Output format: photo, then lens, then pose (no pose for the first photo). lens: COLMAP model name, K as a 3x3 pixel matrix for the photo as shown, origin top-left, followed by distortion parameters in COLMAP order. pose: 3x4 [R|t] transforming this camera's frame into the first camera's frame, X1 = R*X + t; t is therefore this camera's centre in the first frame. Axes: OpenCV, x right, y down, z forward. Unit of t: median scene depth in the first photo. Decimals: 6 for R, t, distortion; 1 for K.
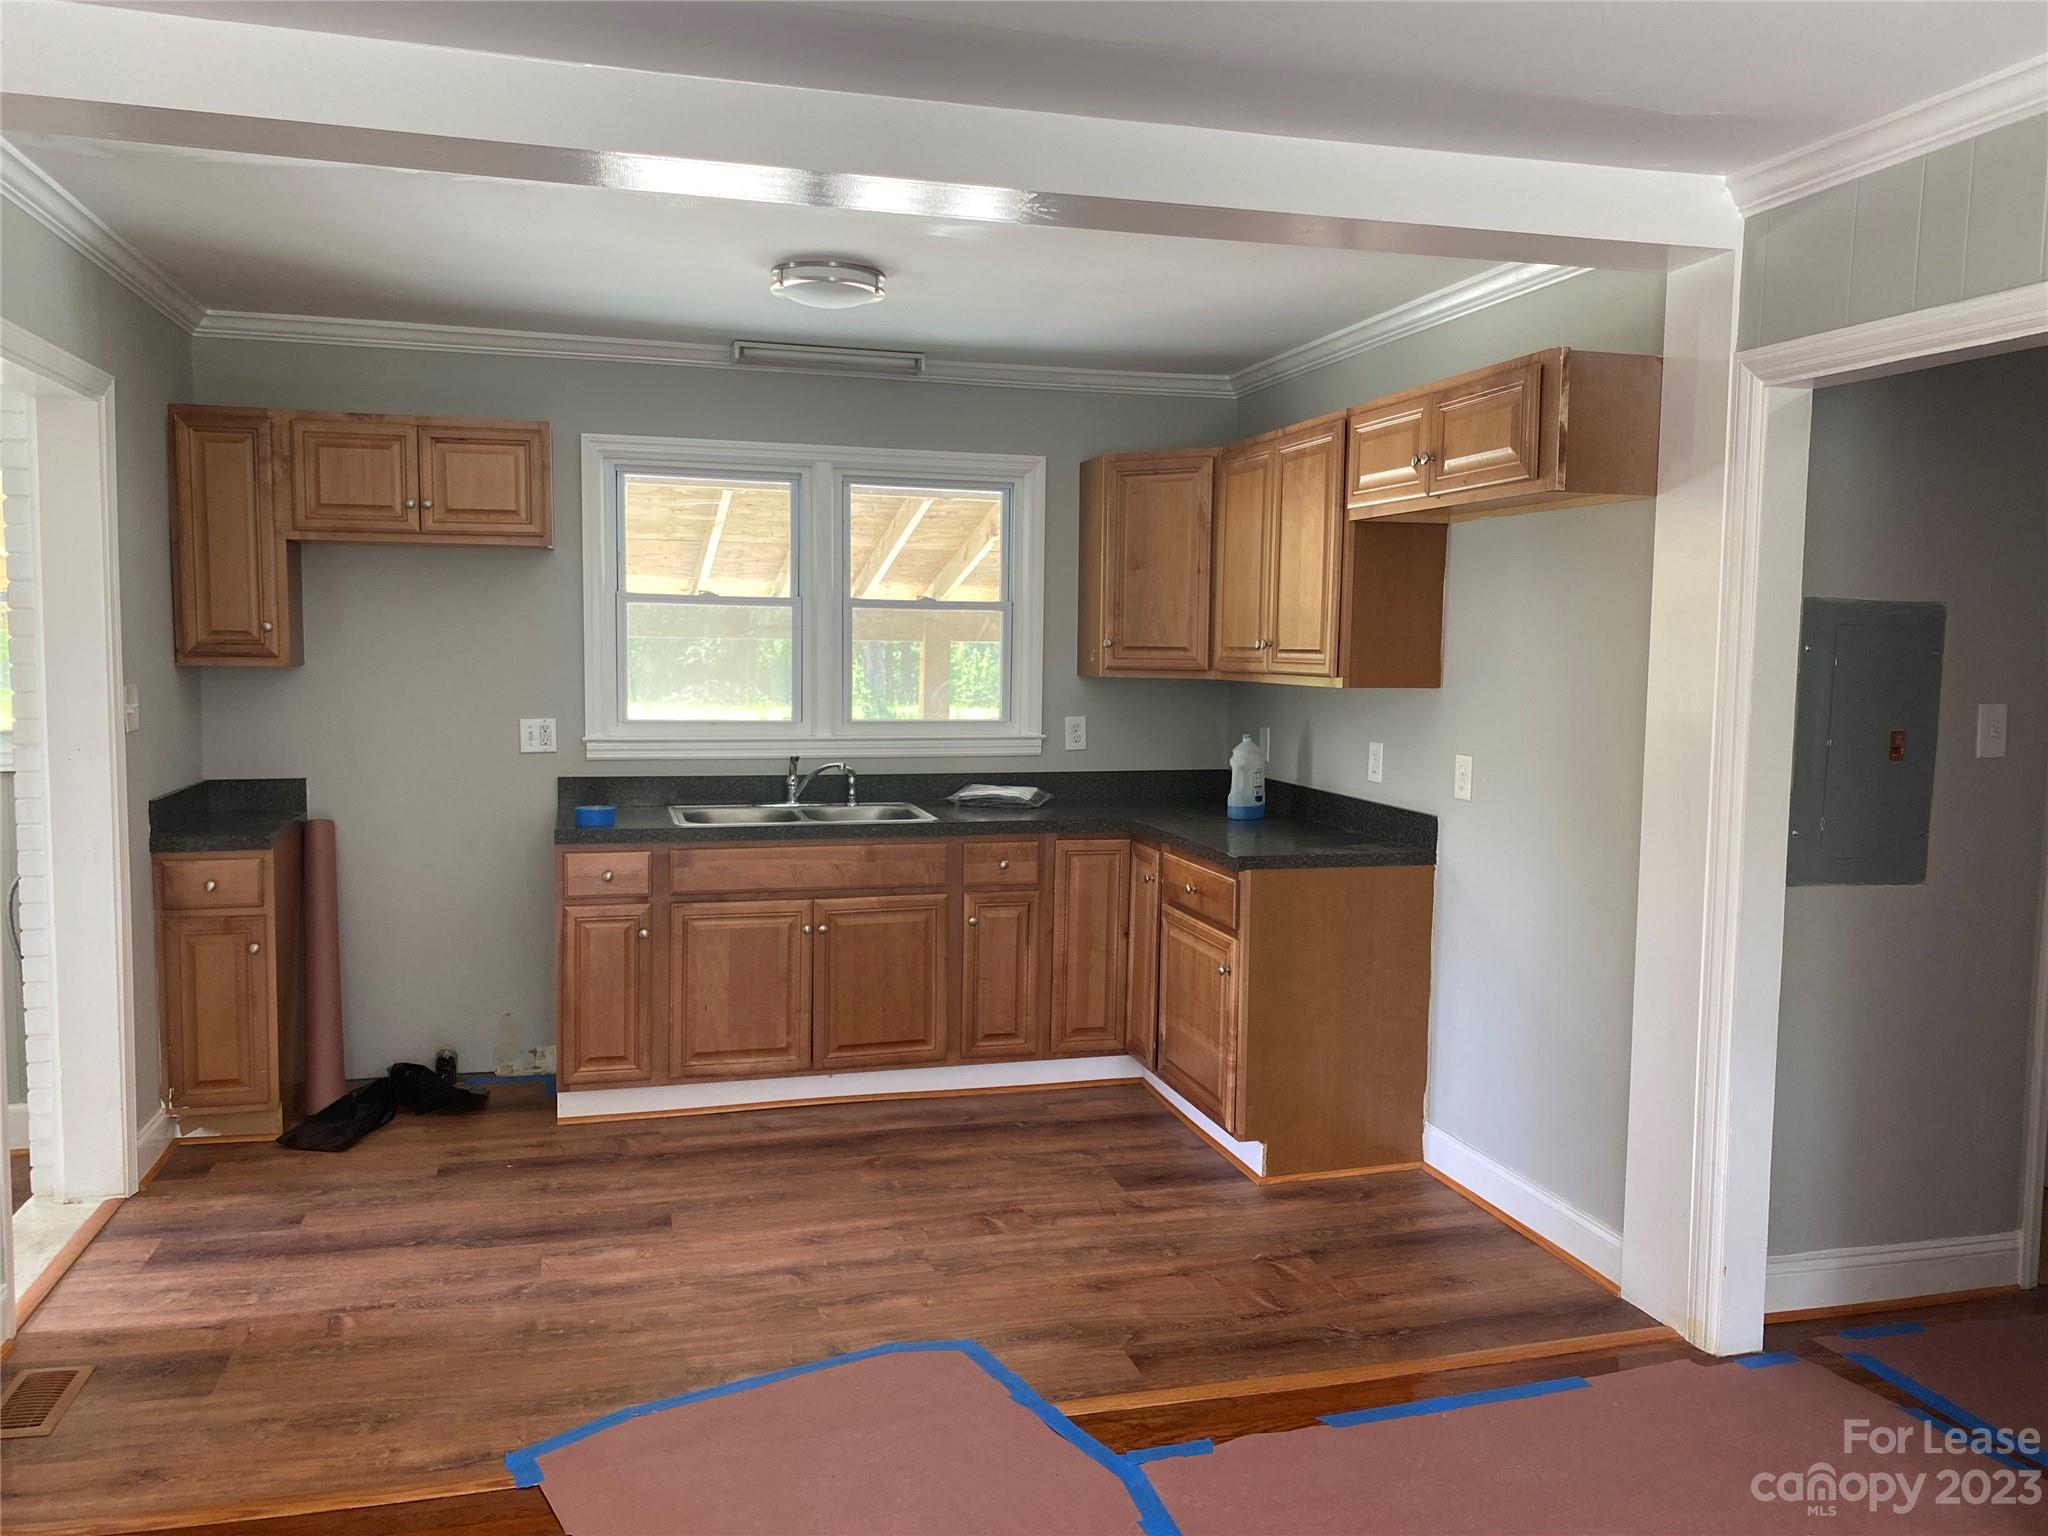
lens RADIAL K [[1560.7, 0, 1045.7], [0, 1560.7, 758.1], [0, 0, 1]] dist [0.048133, -0.052406]
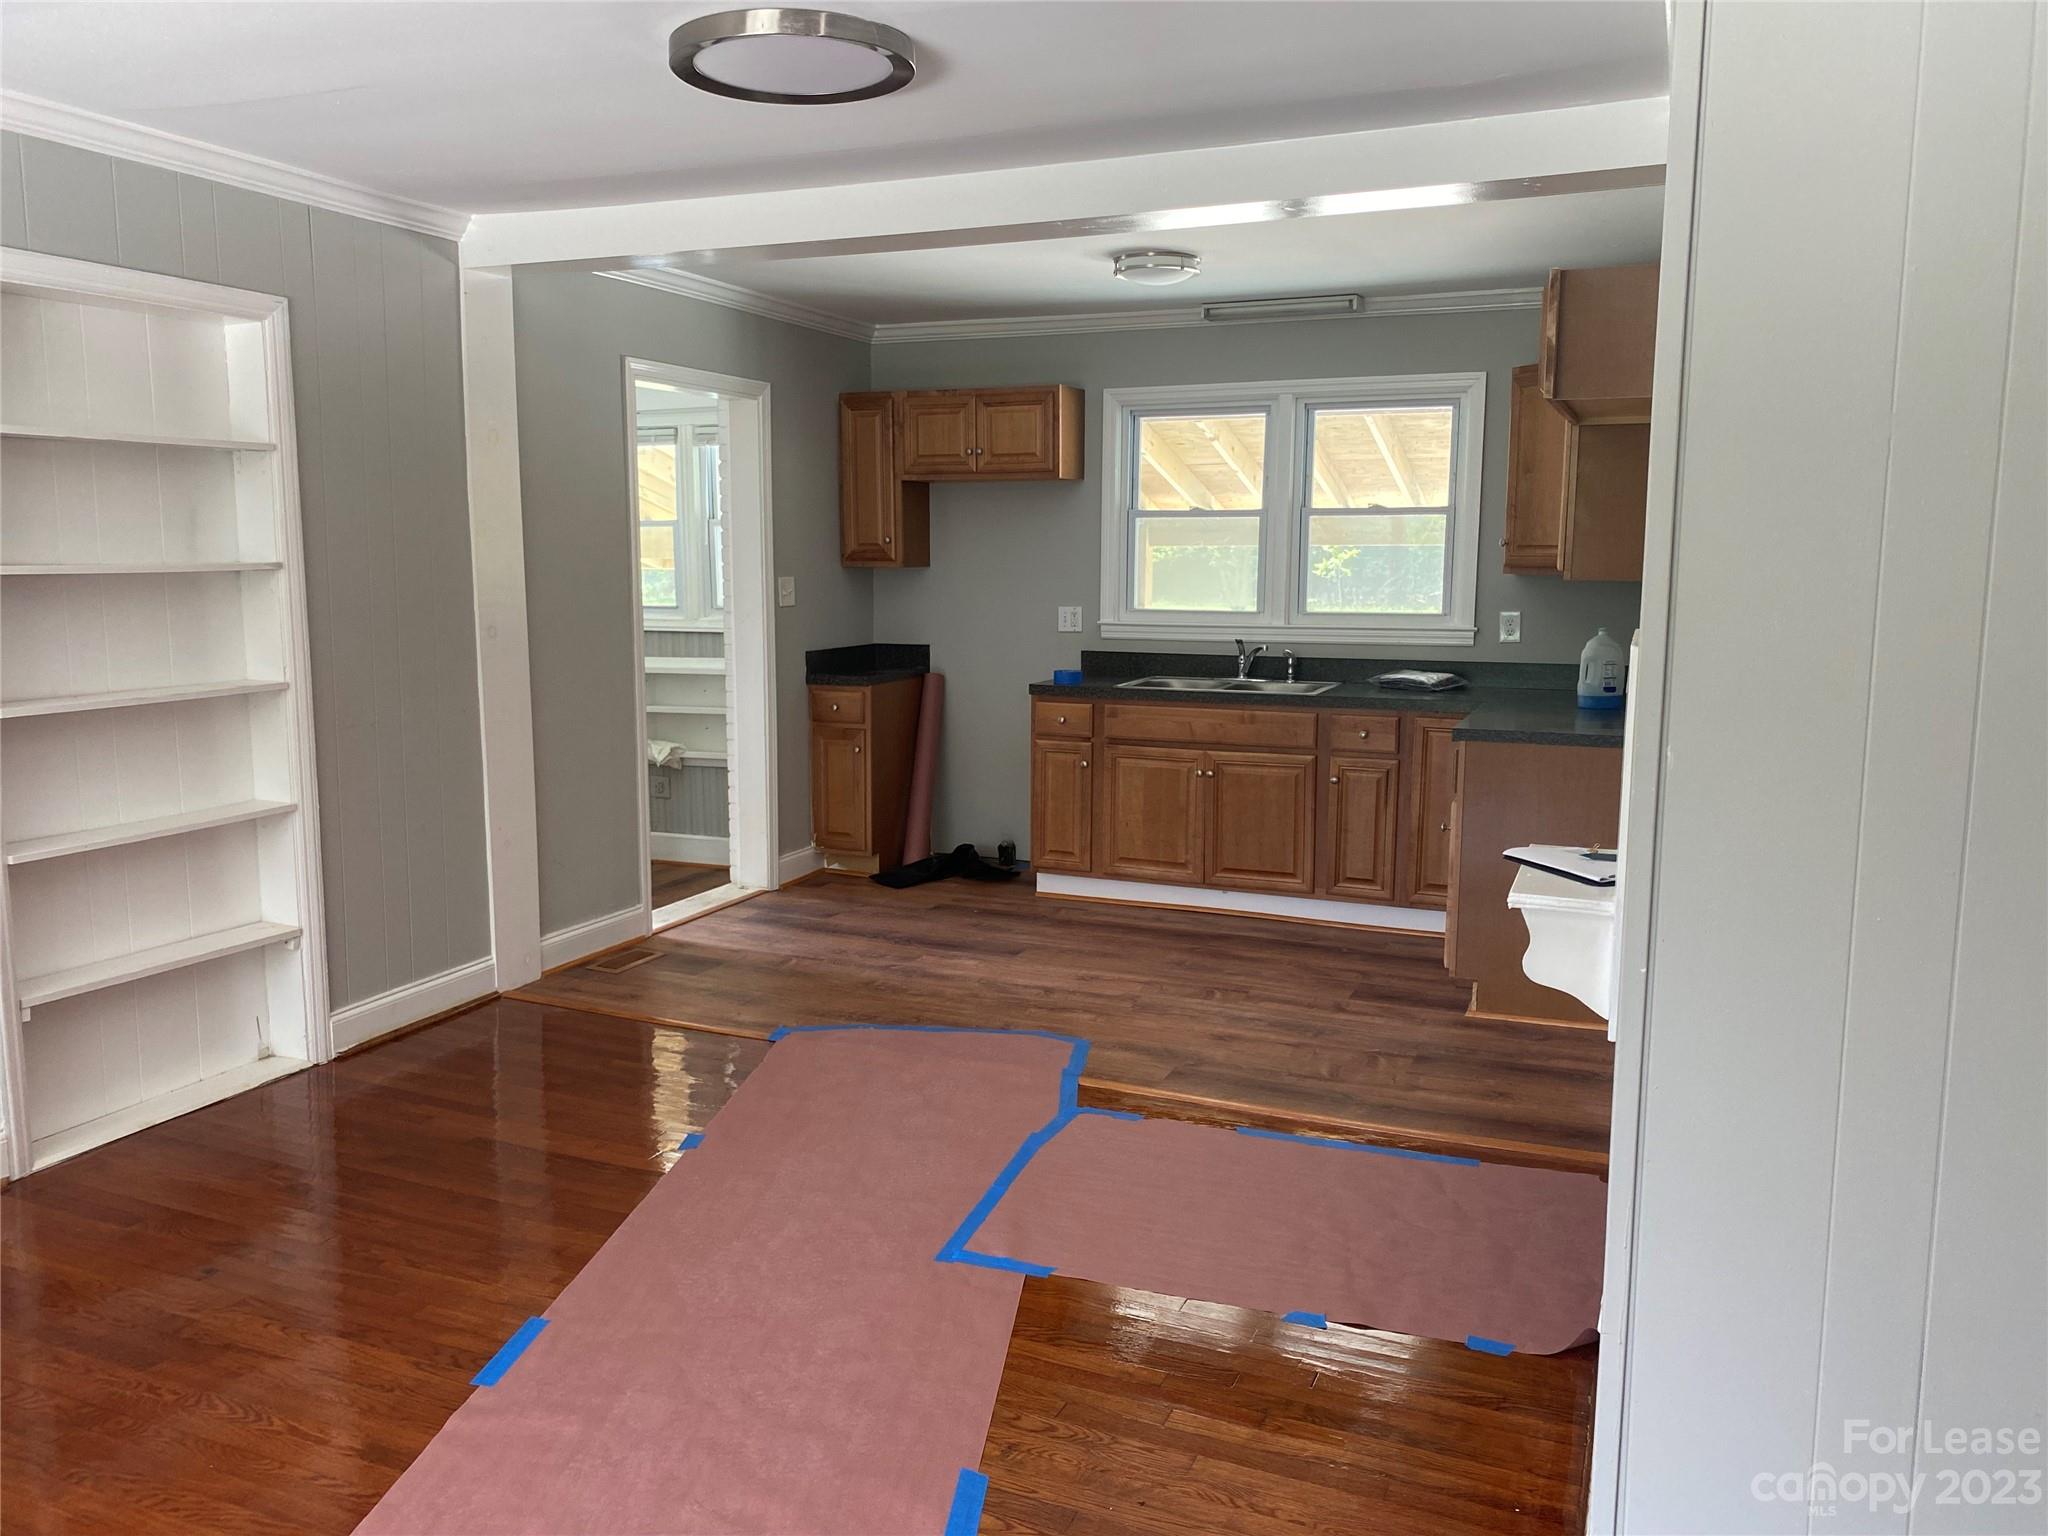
lens RADIAL K [[1560.7, 0, 1010.8], [0, 1560.7, 781.8], [0, 0, 1]] dist [0.048133, -0.052406]
pose [[0.775719, 0.082762, -0.625628, 0.534429], [-0.039041, 0.995758, 0.083318, 0.016847], [0.629870, -0.040206, 0.775659, -0.088799]]
